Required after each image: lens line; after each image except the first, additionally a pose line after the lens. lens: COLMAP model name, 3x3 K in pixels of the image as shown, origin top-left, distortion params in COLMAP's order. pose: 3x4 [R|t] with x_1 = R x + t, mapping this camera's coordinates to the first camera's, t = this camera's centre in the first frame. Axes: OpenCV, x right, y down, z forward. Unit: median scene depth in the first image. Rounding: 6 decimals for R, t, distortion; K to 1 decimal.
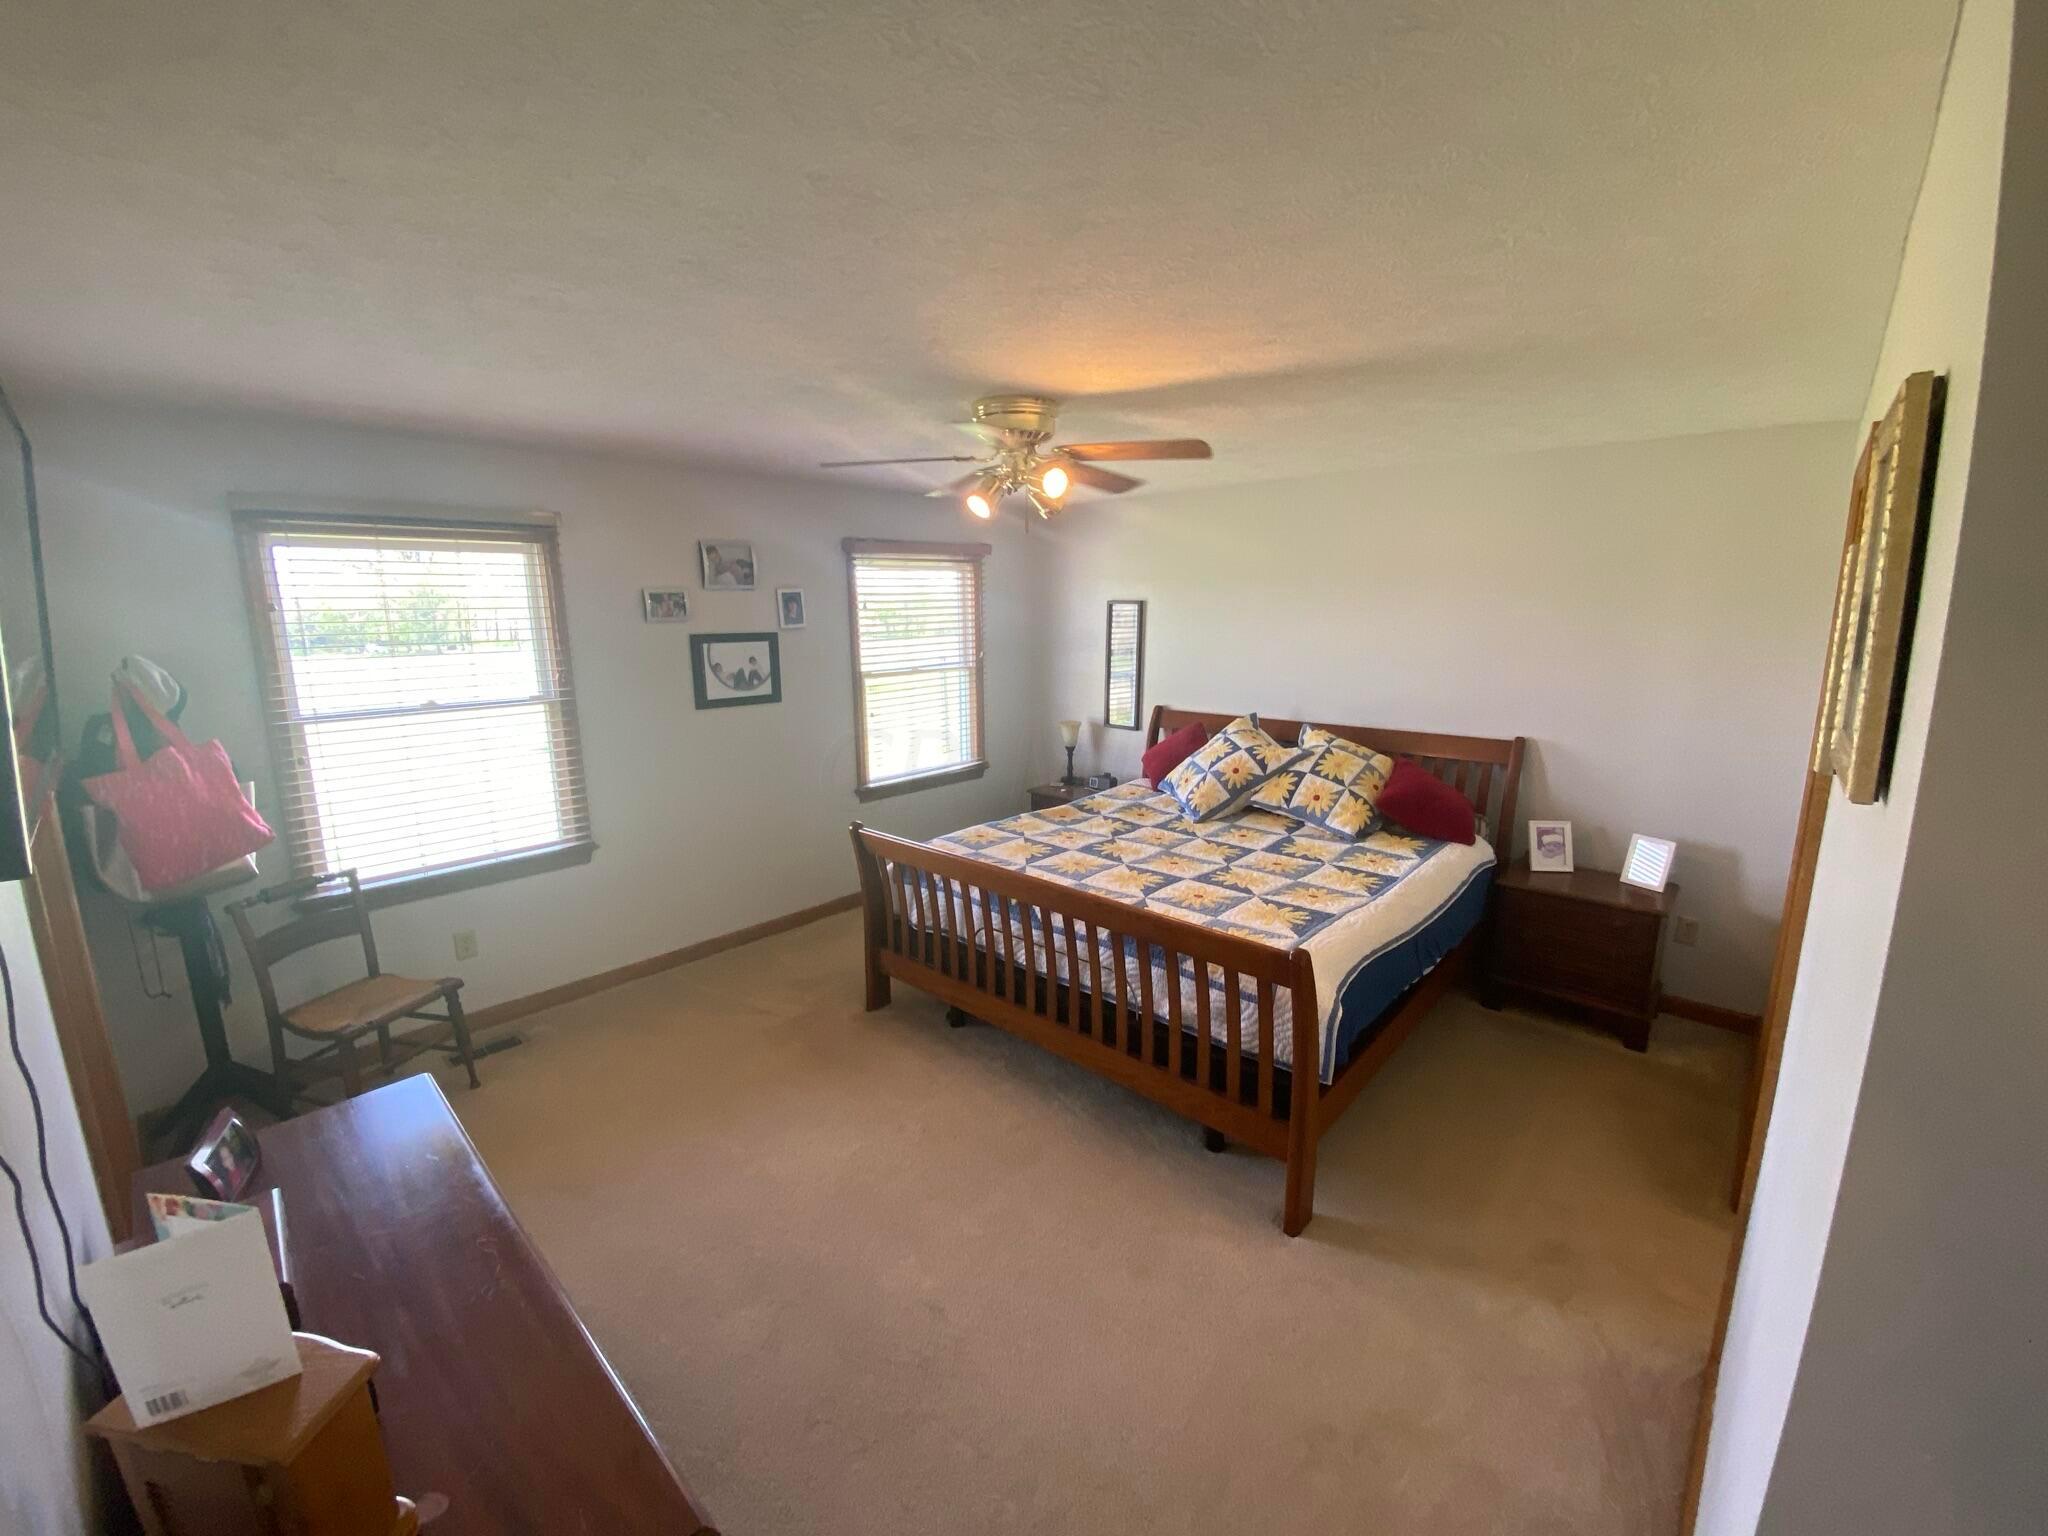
lens RADIAL K [[816.6, 0, 1012.0], [0, 816.6, 753.8], [0, 0, 1]] dist [0.052728, 0.000011]
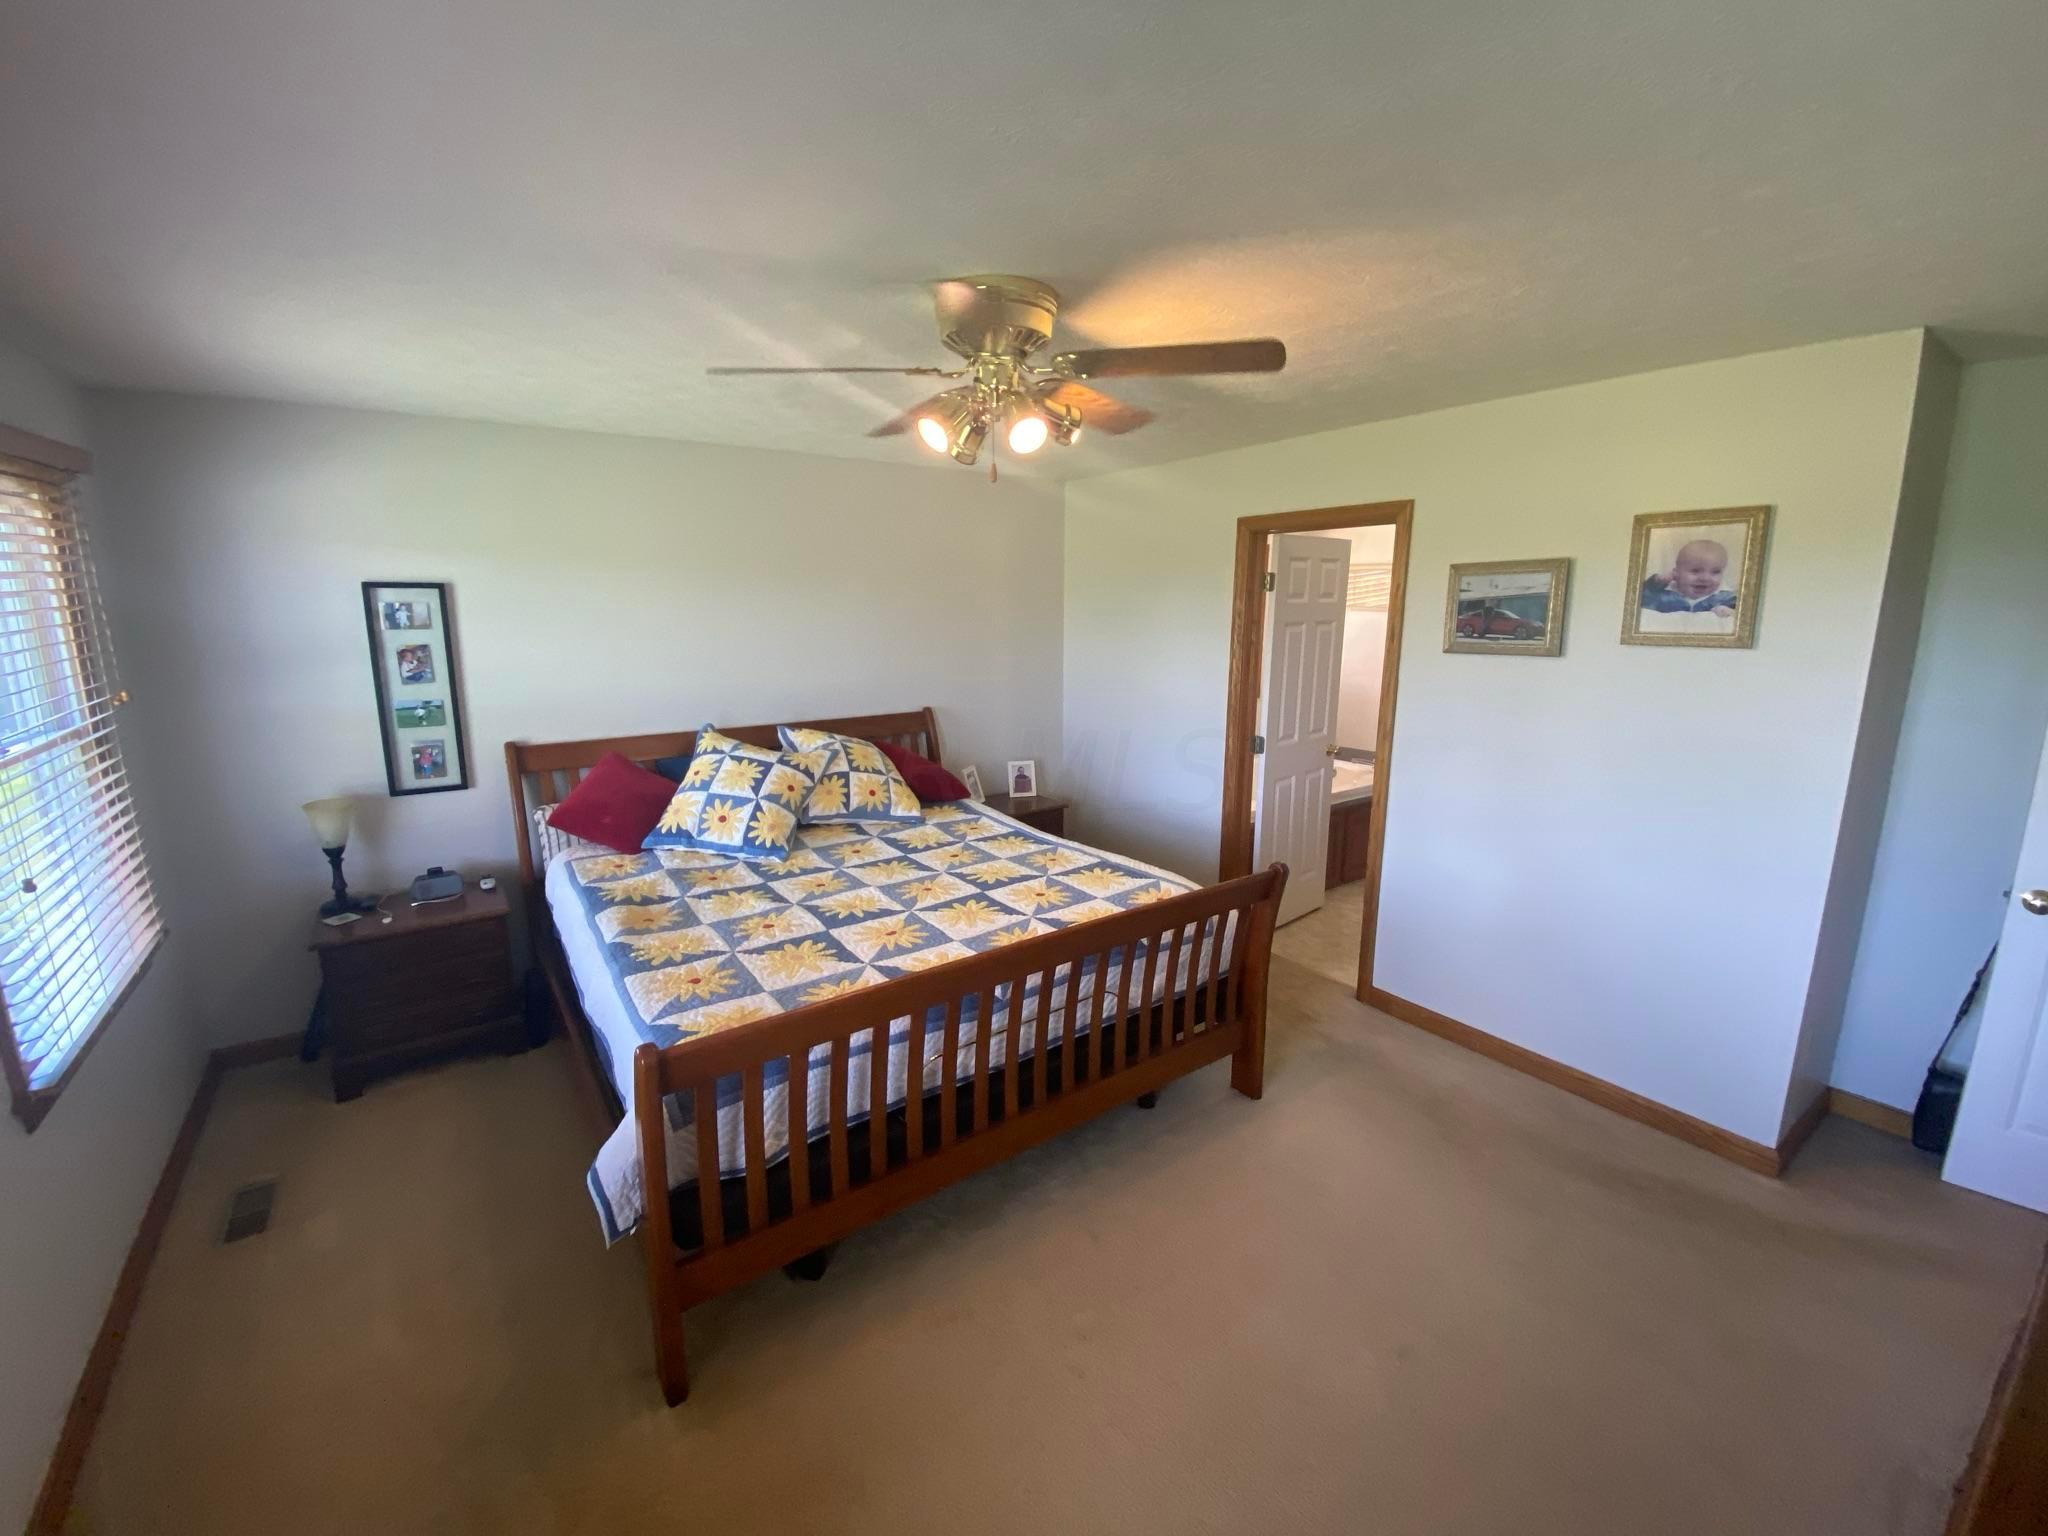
lens RADIAL K [[816.6, 0, 1012.0], [0, 816.6, 753.8], [0, 0, 1]] dist [0.052728, 0.000011]
pose [[0.207837, -0.172670, 0.962802, -0.518960], [0.178266, 0.974498, 0.136286, -0.094126], [-0.961782, 0.143310, 0.233318, 0.618754]]
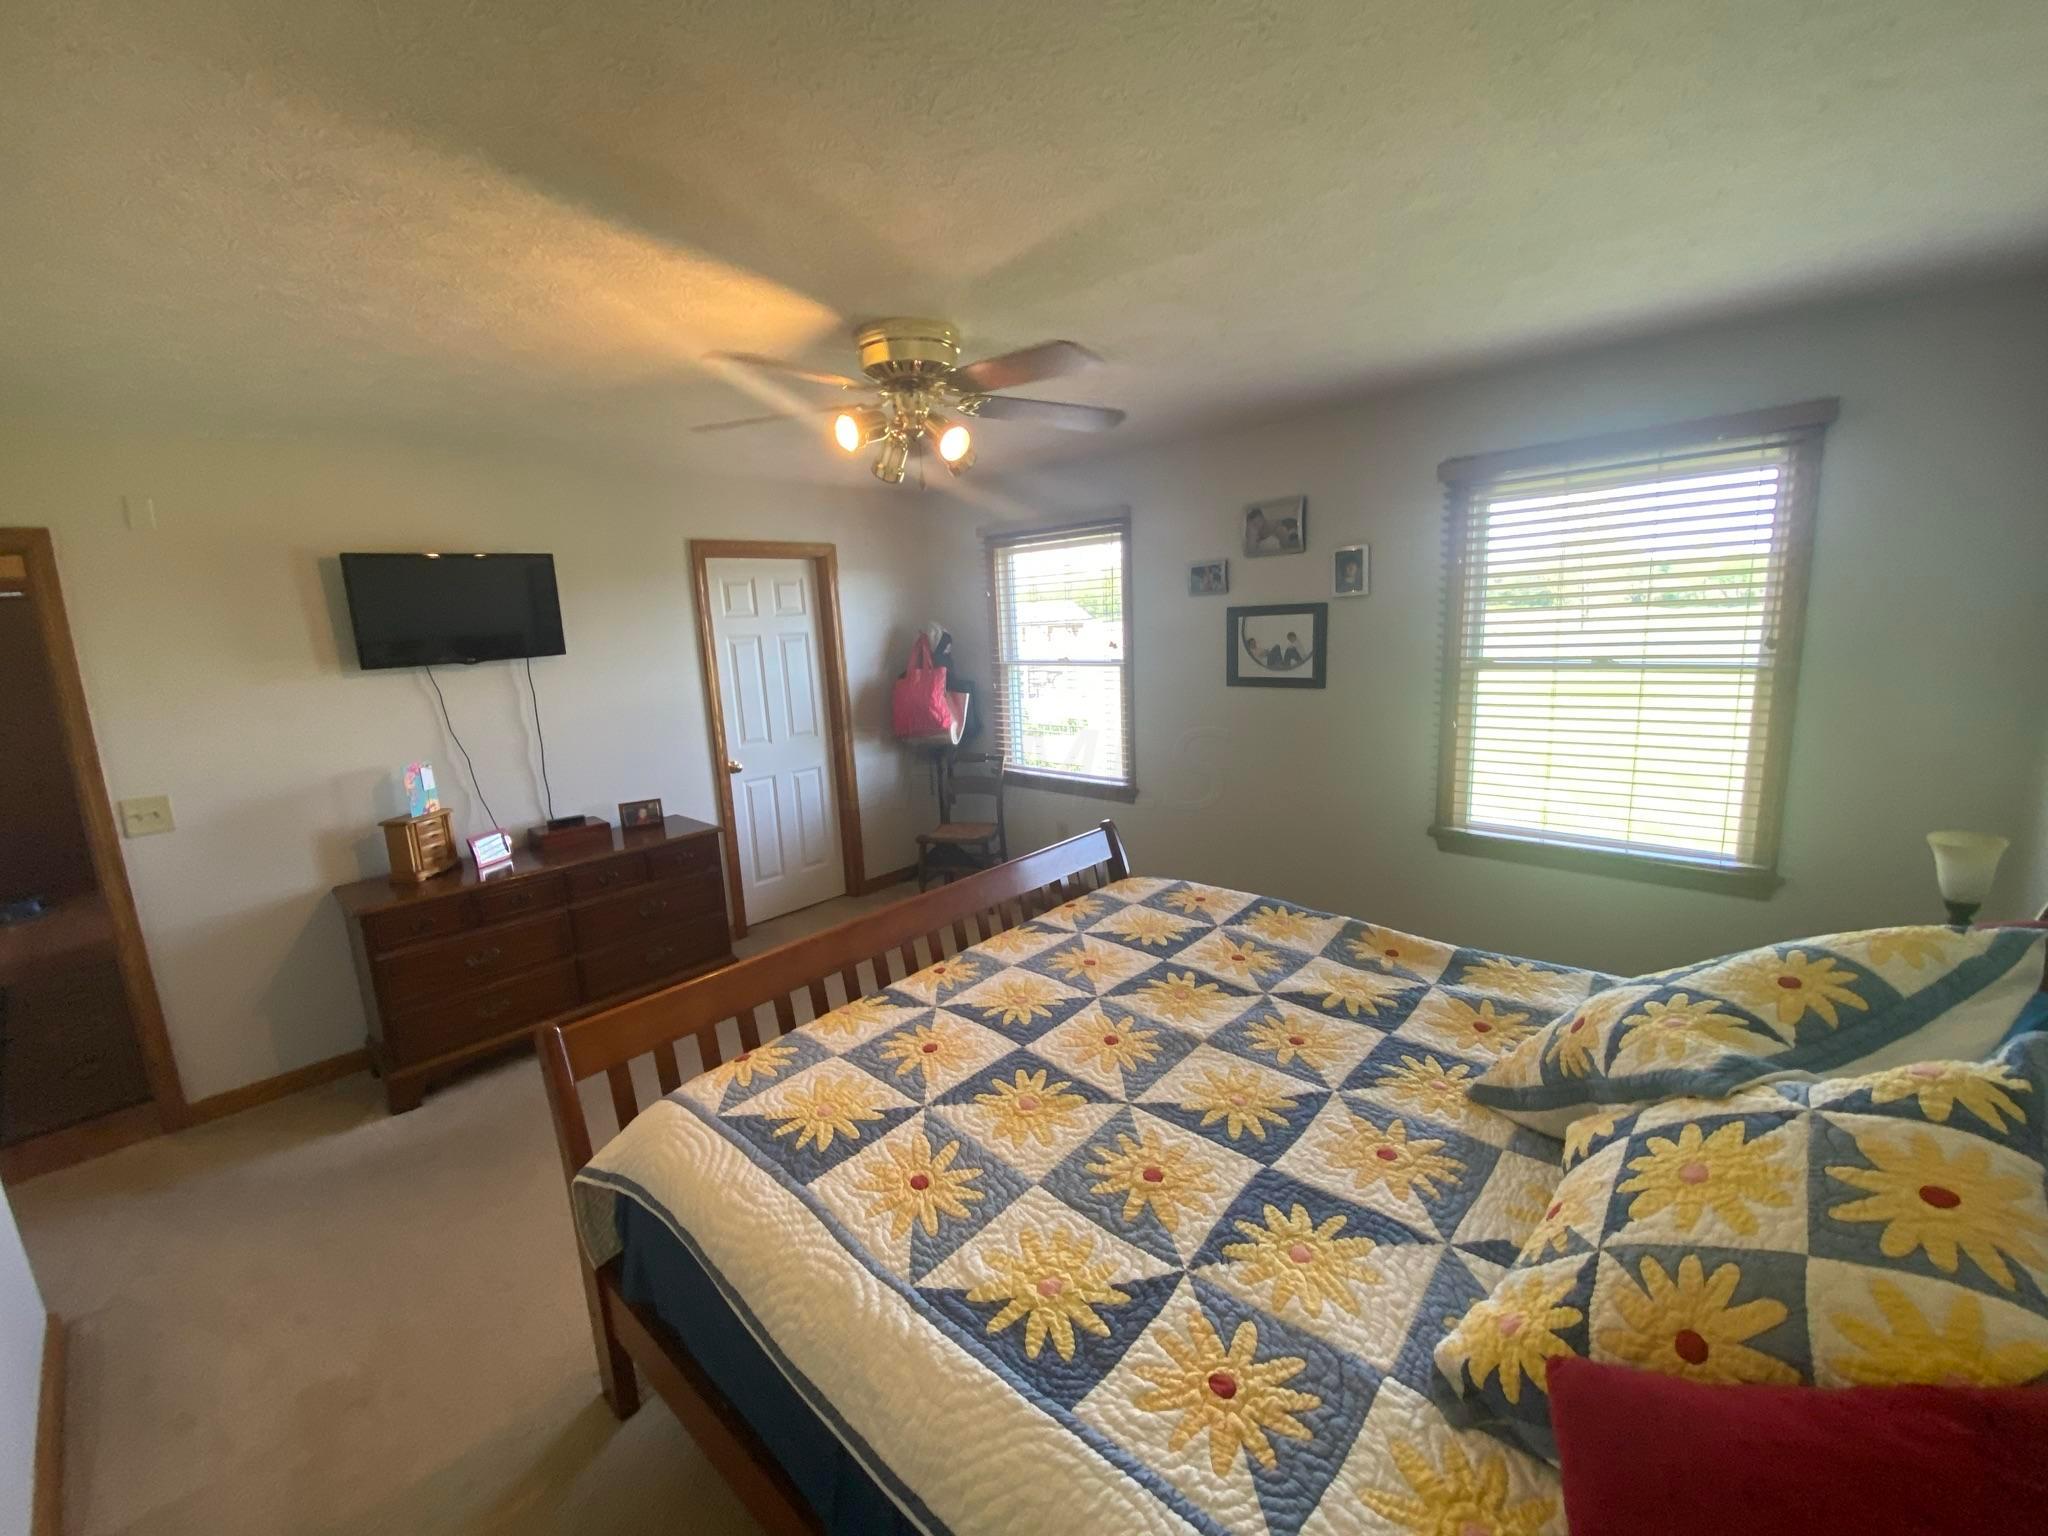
lens RADIAL K [[824.4, 0, 1024.0], [0, 824.4, 768.0], [0, 0, 1]] dist [0.000600, 0.000237]
pose [[0.005998, 0.197611, -0.980262, 0.620618], [-0.132818, 0.971752, 0.195083, -0.124929], [0.991122, 0.129027, 0.032075, 0.803657]]
